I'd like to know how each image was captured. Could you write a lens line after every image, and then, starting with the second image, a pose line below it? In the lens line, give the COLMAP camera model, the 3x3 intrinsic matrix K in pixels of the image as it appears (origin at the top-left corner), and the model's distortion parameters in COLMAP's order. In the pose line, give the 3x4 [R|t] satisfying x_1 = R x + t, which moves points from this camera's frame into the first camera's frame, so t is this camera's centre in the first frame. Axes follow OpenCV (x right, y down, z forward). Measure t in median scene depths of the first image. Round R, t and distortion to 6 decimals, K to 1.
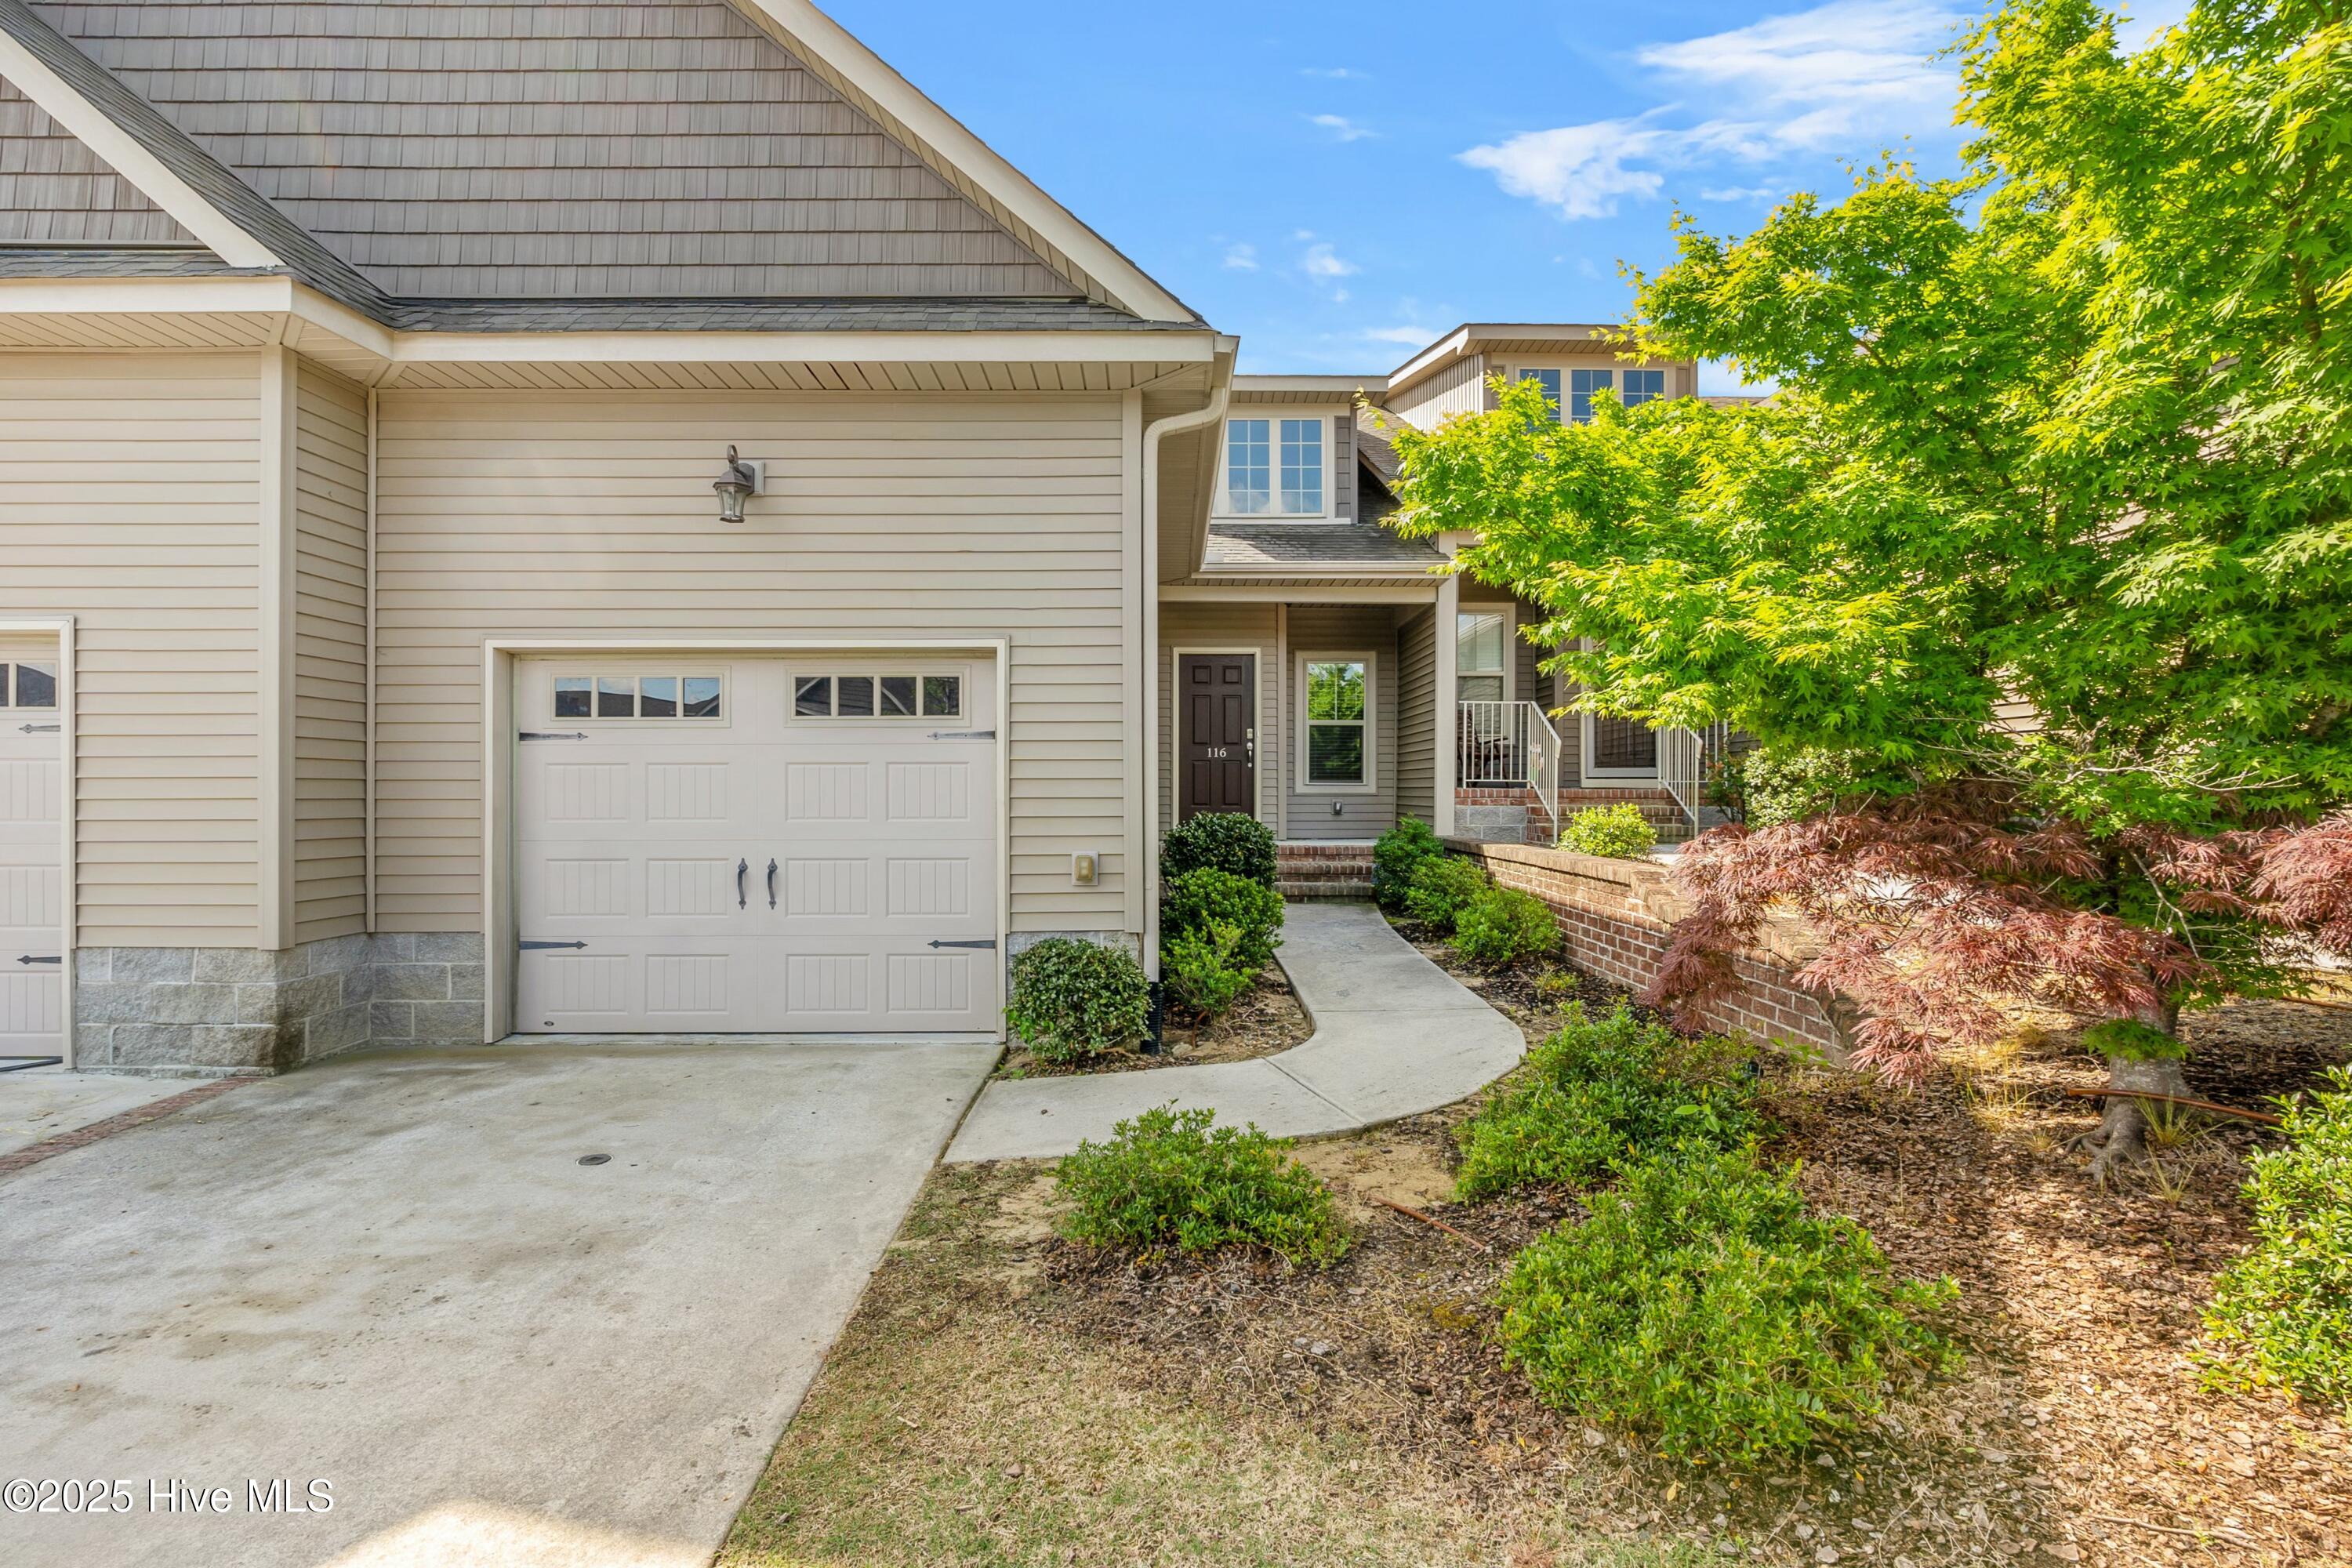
lens RADIAL K [[1073.0, 0, 1176.0], [0, 1073.0, 784.0], [0, 0, 1]] dist [-0.013104, -0.000246]
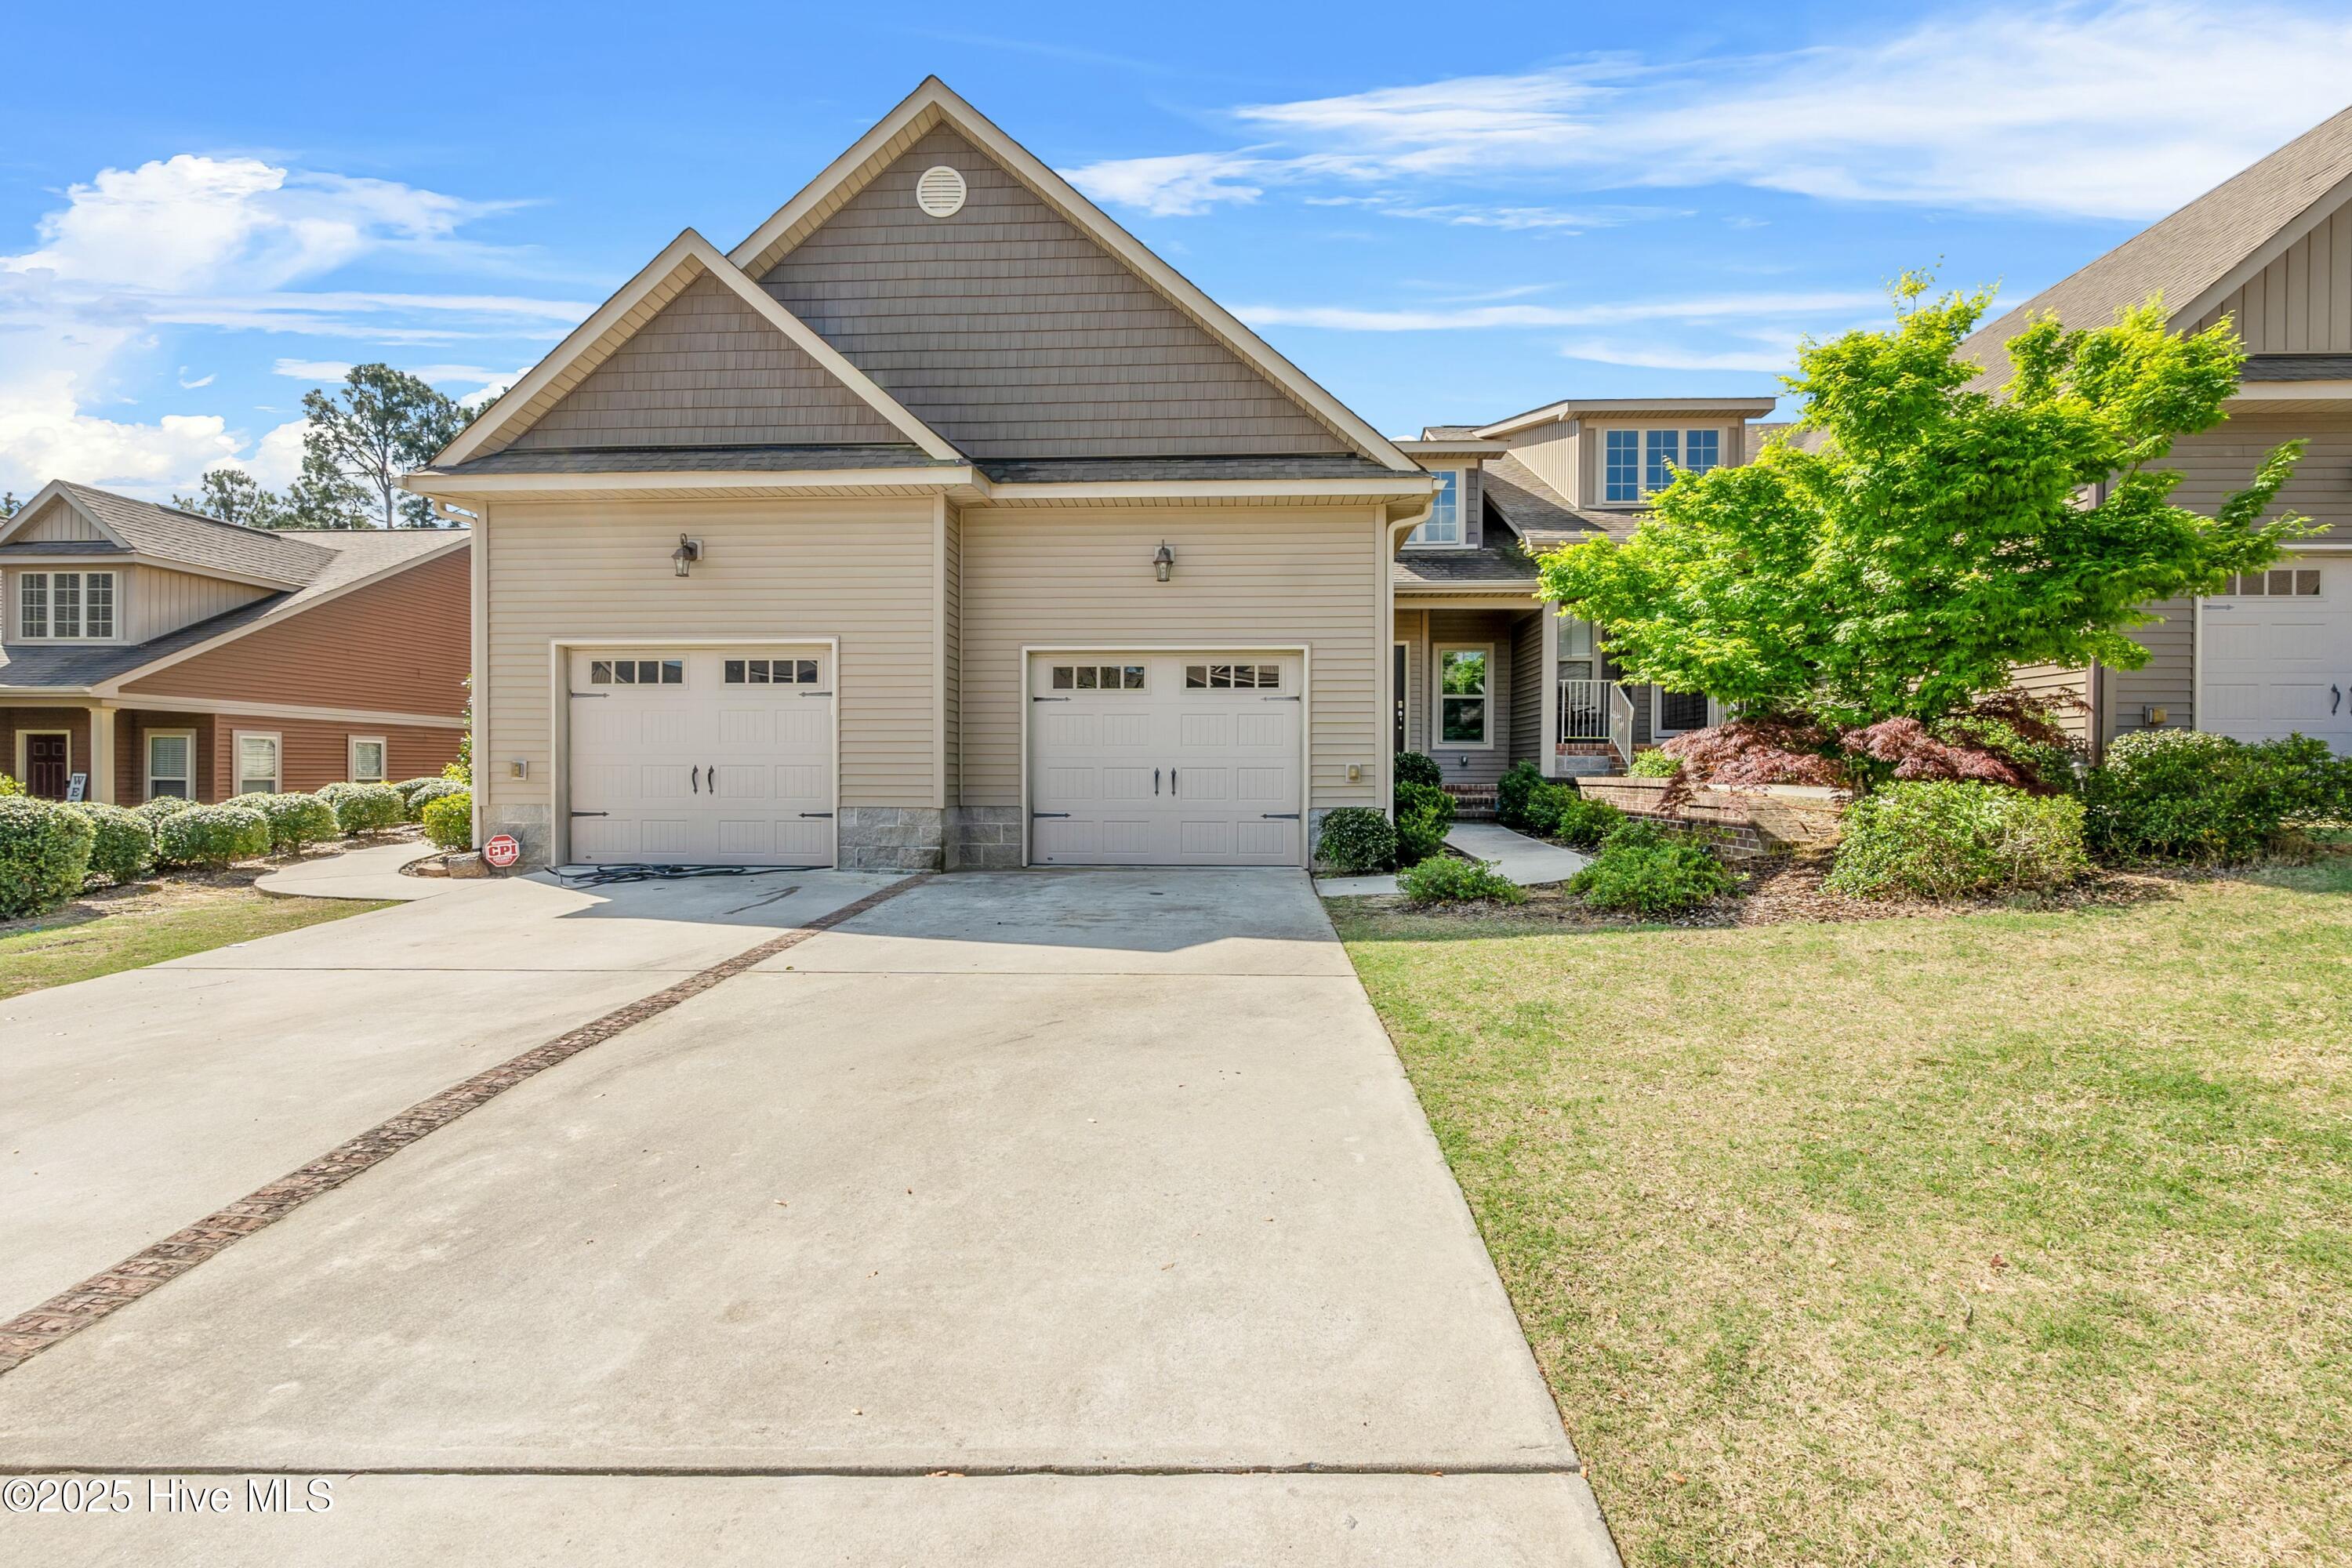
lens RADIAL K [[1080.3, 0, 1176.0], [0, 1080.3, 784.0], [0, 0, 1]] dist [-0.022228, 0.000165]
pose [[0.997420, 0.005153, -0.071596, -0.245825], [-0.003905, 0.999838, 0.017553, 0.065443], [0.071675, -0.017228, 0.997279, -0.806241]]
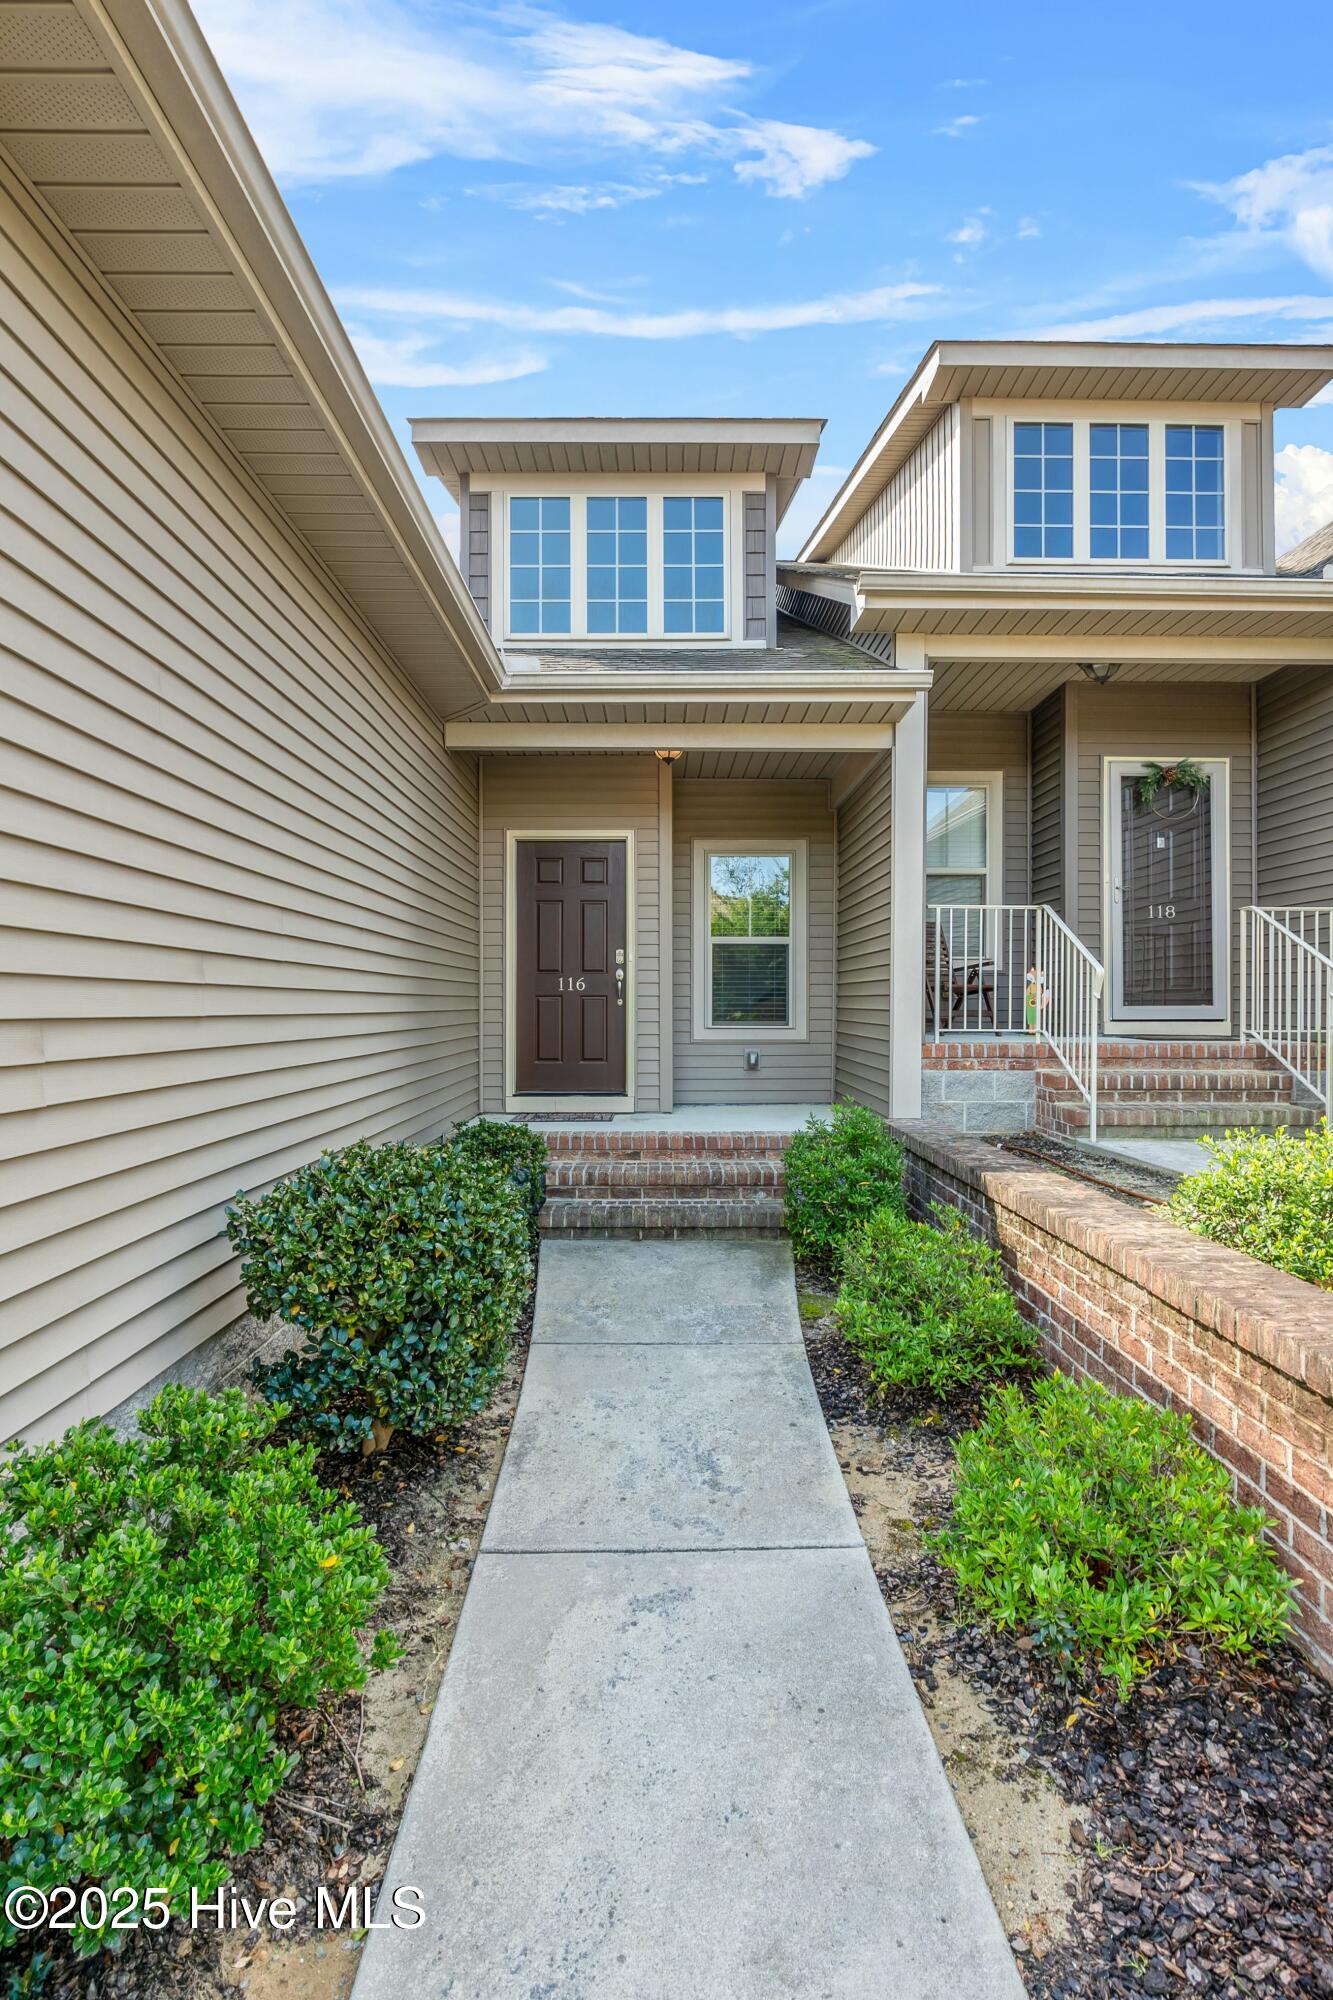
lens RADIAL K [[918.6, 0, 666.5], [0, 918.6, 1000.0], [0, 0, 1]] dist [-0.022228, 0.000165]
pose [[1.000000, -0.000231, 0.000482, 0.208471], [0.000230, 0.999994, 0.003428, -0.044604], [-0.000482, -0.003428, 0.999994, 0.877353]]
